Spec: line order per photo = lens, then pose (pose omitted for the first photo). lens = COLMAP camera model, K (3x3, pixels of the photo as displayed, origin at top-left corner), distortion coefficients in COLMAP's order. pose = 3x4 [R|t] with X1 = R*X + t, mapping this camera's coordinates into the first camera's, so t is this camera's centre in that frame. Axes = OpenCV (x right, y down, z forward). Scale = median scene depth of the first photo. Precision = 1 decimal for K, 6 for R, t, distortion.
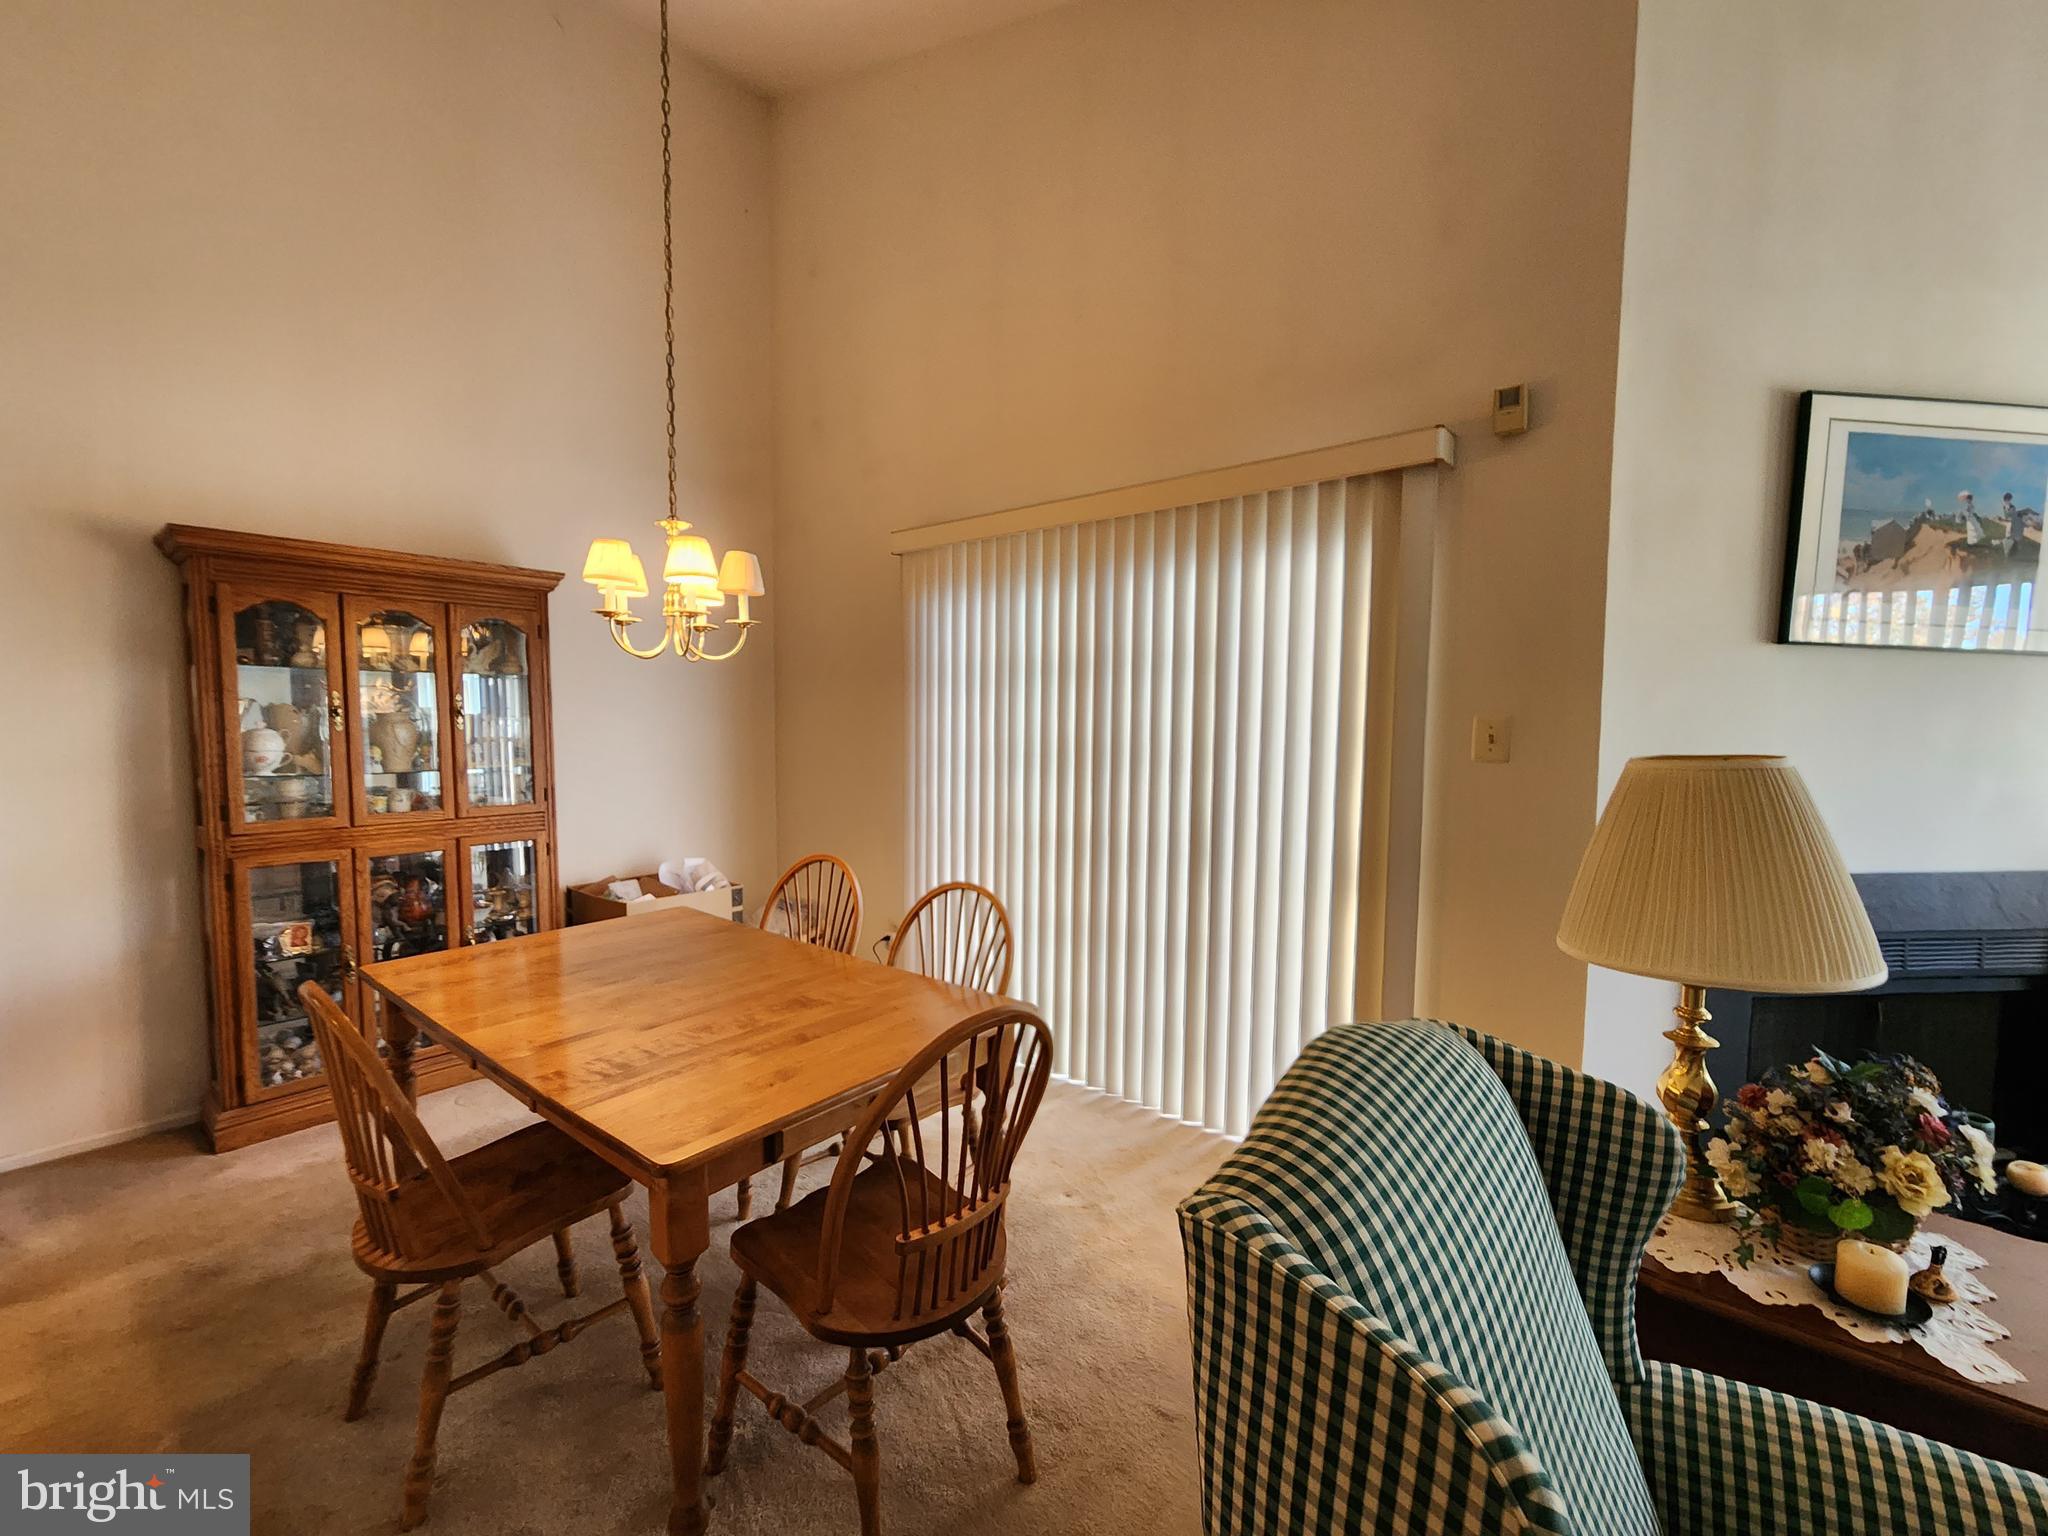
lens RADIAL K [[844.6, 0, 1023.7], [0, 844.6, 783.3], [0, 0, 1]] dist [0.003528, -0.001684]
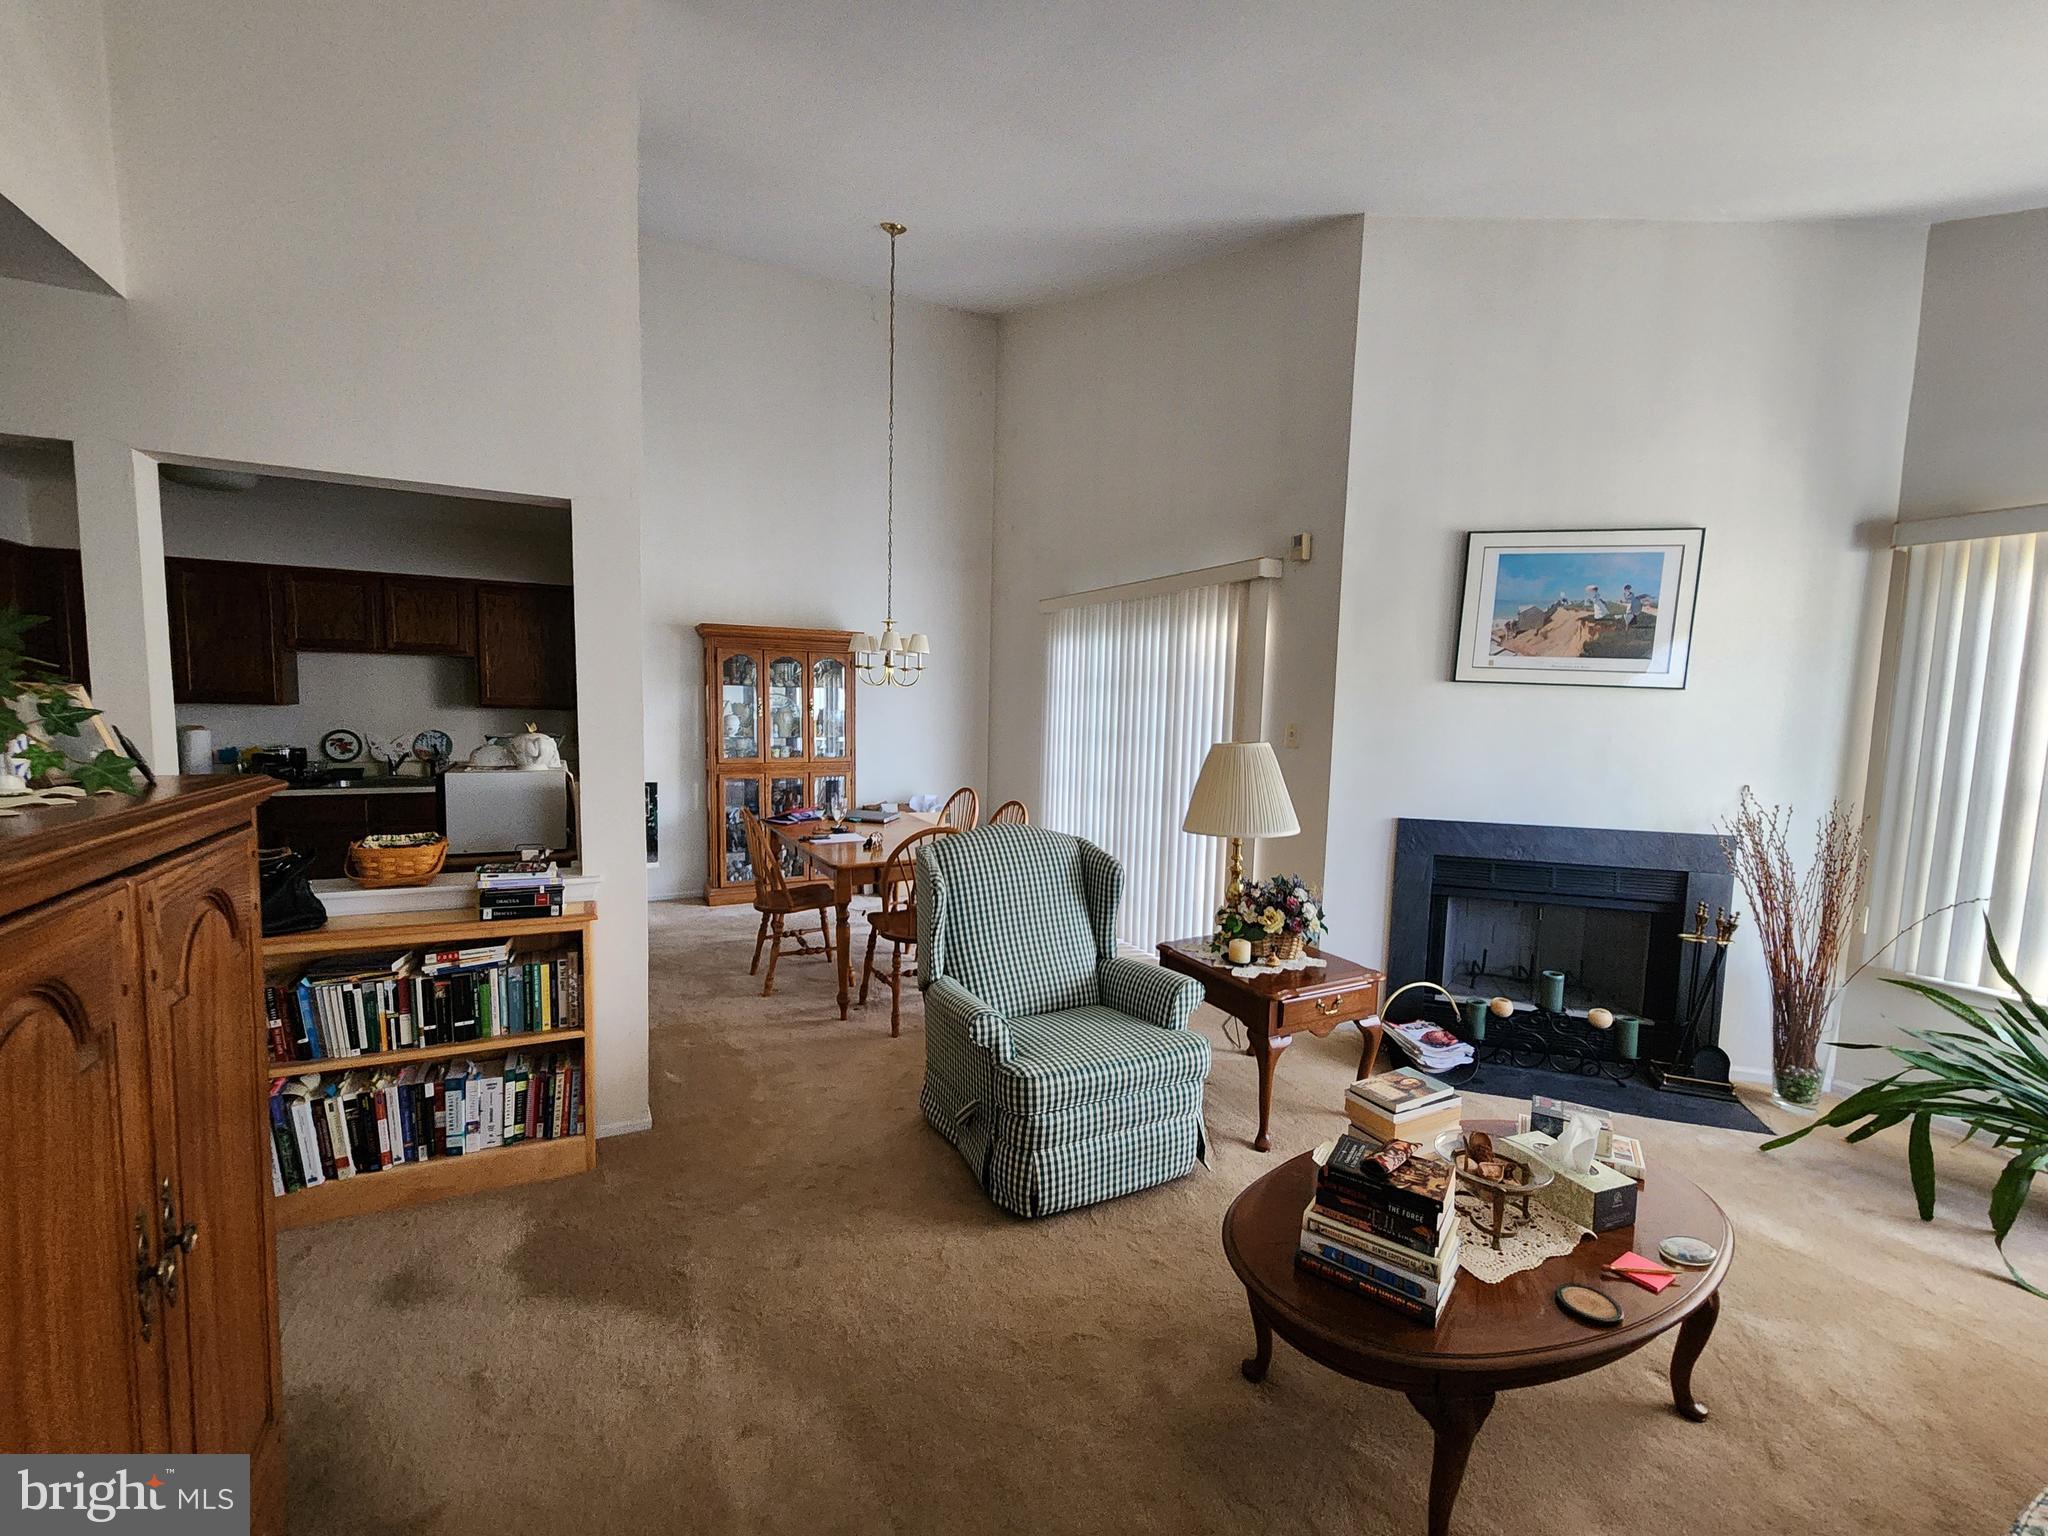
lens RADIAL K [[844.6, 0, 1010.2], [0, 844.6, 782.1], [0, 0, 1]] dist [0.003528, -0.001684]
pose [[0.918102, 0.049798, -0.393203, 0.679532], [-0.043274, 0.998739, 0.025446, 0.024222], [0.393975, -0.006347, 0.919099, -0.786568]]
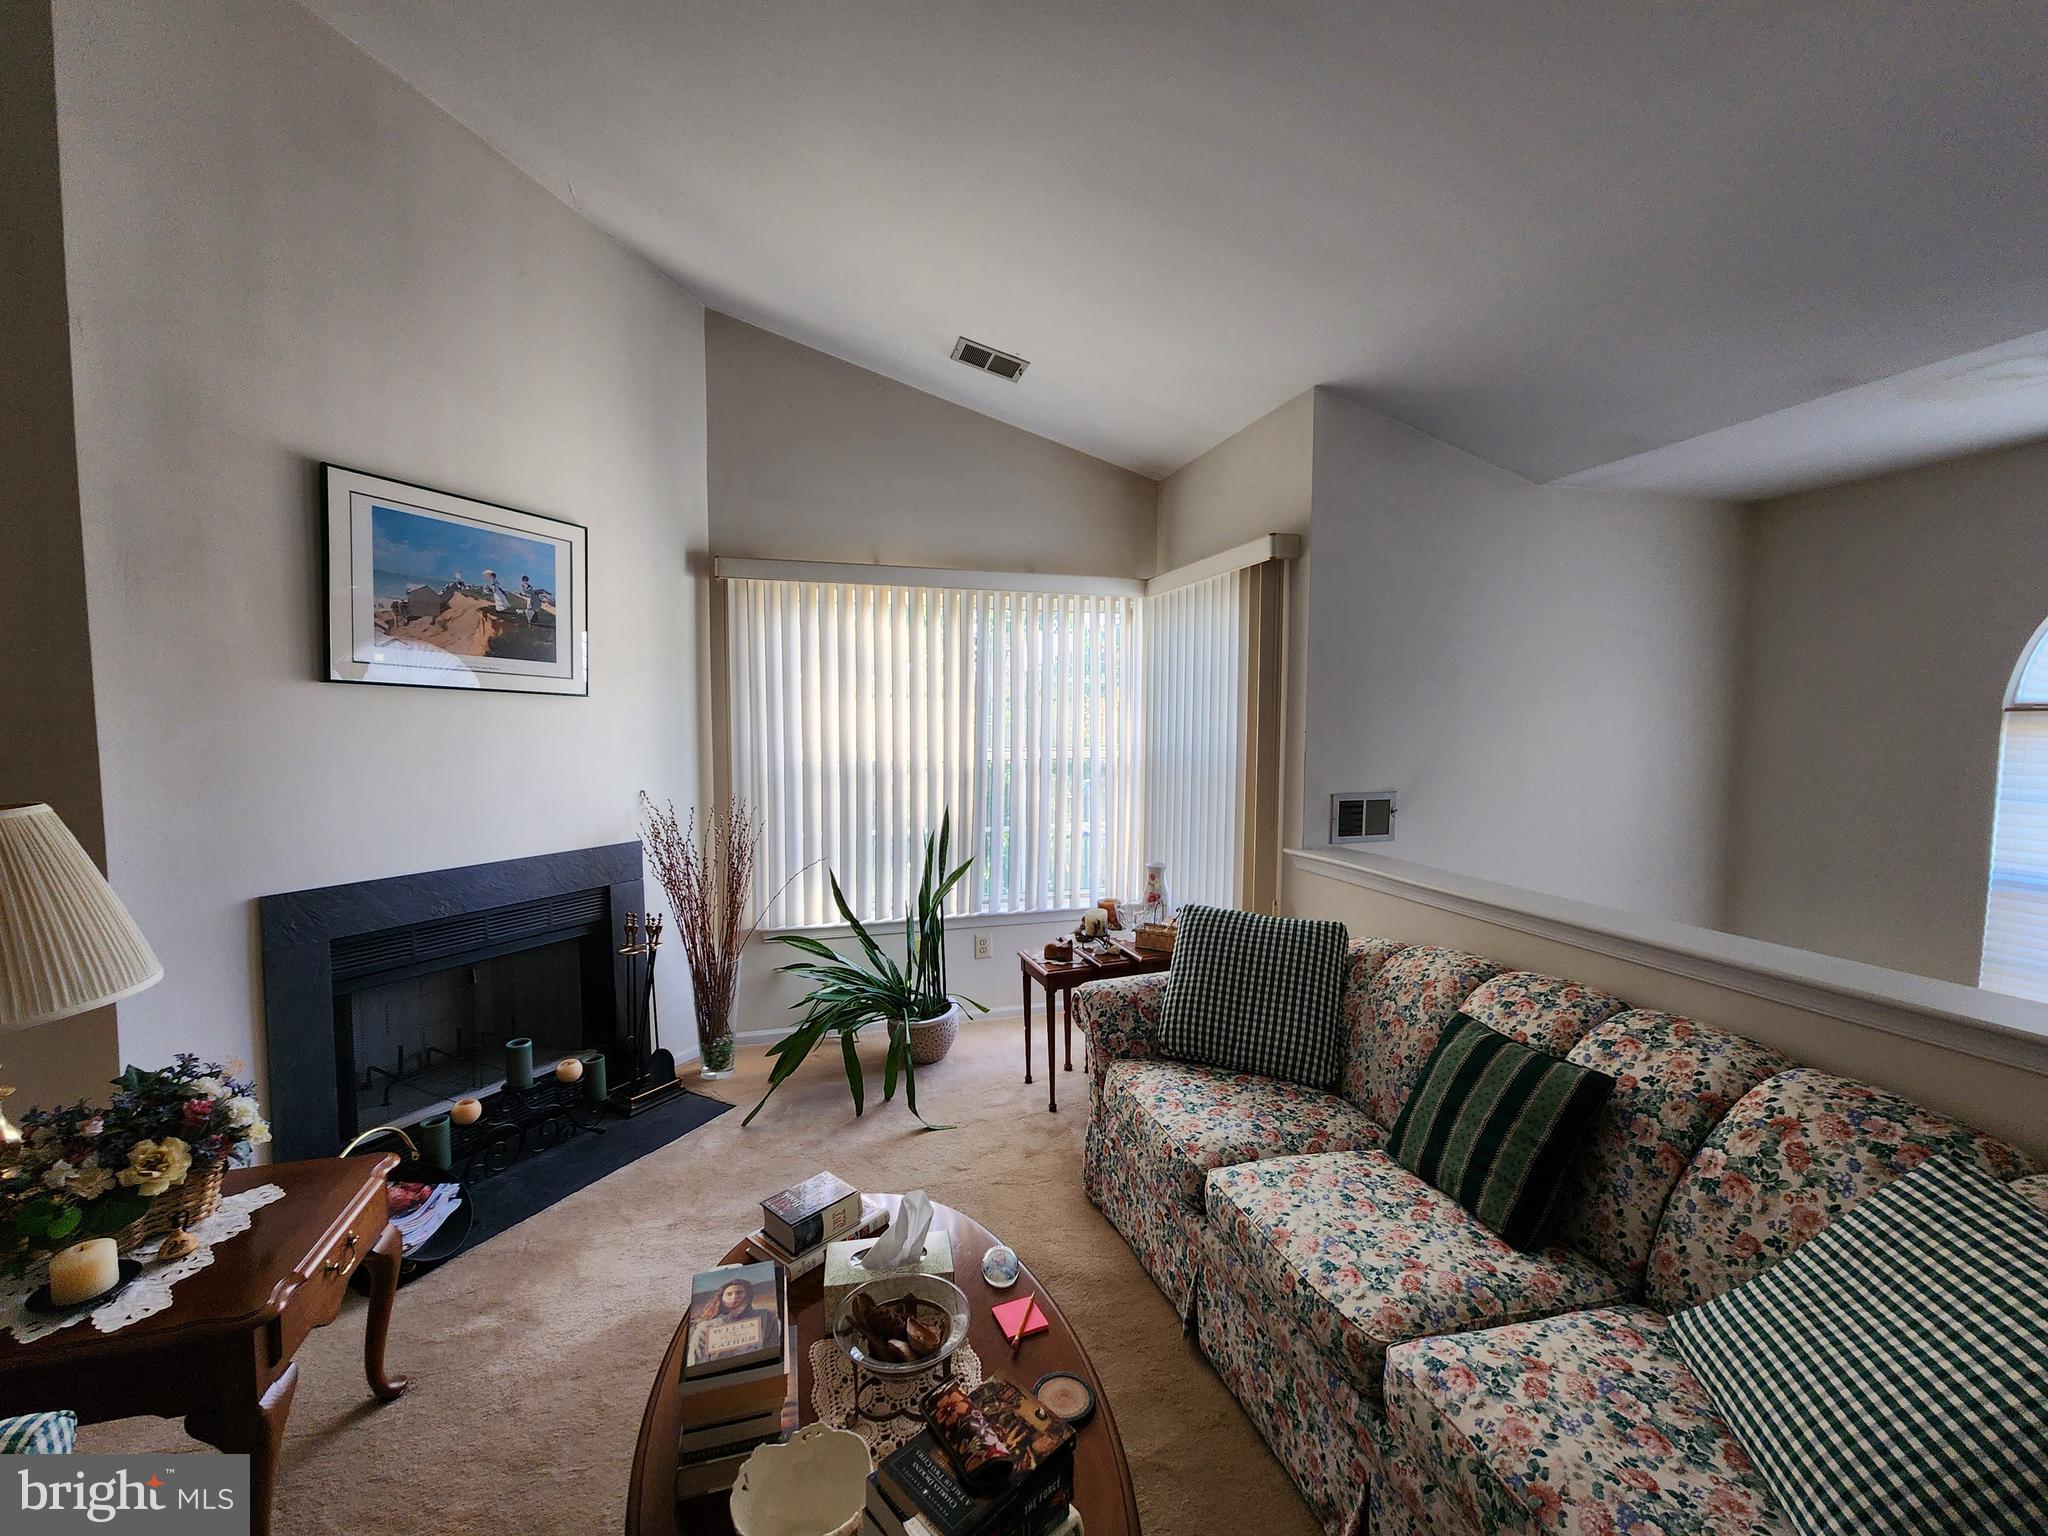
lens RADIAL K [[844.6, 0, 1011.8], [0, 844.6, 776.2], [0, 0, 1]] dist [0.003528, -0.001684]
pose [[0.541844, -0.060923, 0.838268, 0.392063], [0.063866, 0.997470, 0.031211, -0.015000], [-0.838049, 0.036625, 0.544364, -0.337209]]
